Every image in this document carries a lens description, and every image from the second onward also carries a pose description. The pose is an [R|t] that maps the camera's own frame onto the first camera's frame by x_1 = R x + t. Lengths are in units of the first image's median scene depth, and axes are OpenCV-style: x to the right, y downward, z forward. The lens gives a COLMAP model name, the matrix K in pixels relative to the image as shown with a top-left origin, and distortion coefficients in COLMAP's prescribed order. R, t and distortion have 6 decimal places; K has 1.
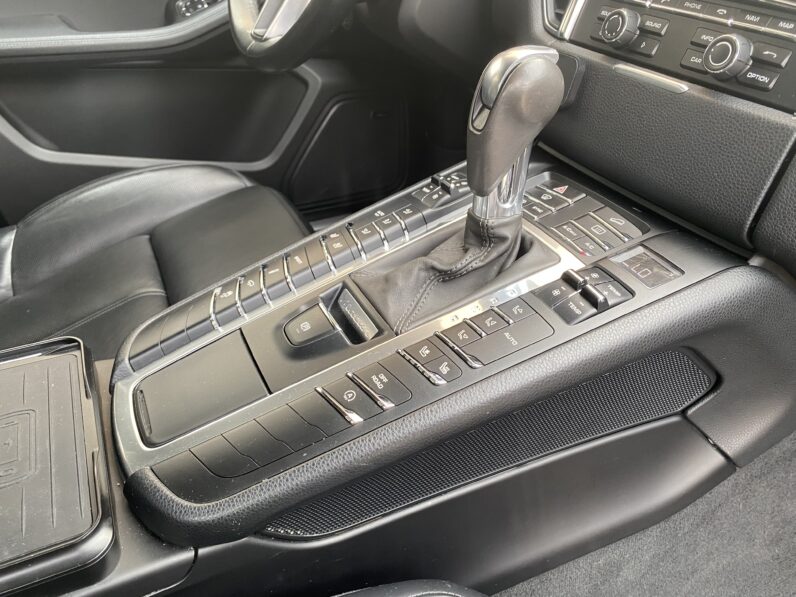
lens RADIAL K [[602.5, 0, 398.0], [0, 602.5, 298.5], [0, 0, 1]] dist [0.053753, -0.070790]
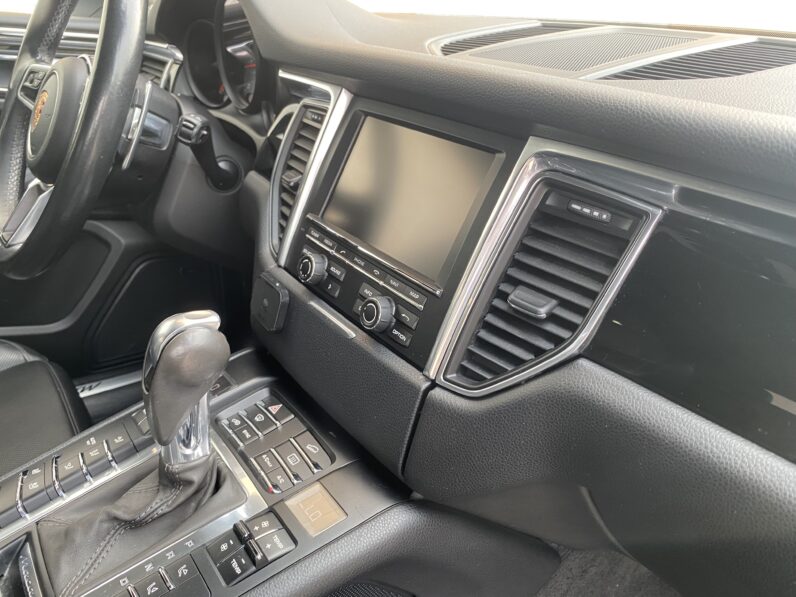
lens RADIAL K [[602.5, 0, 398.0], [0, 602.5, 298.5], [0, 0, 1]] dist [0.053753, -0.070790]
pose [[0.982676, -0.025978, 0.183504, 0.331066], [0.054674, 0.986697, -0.153101, -0.223414], [-0.177086, 0.160481, 0.971023, -0.104665]]
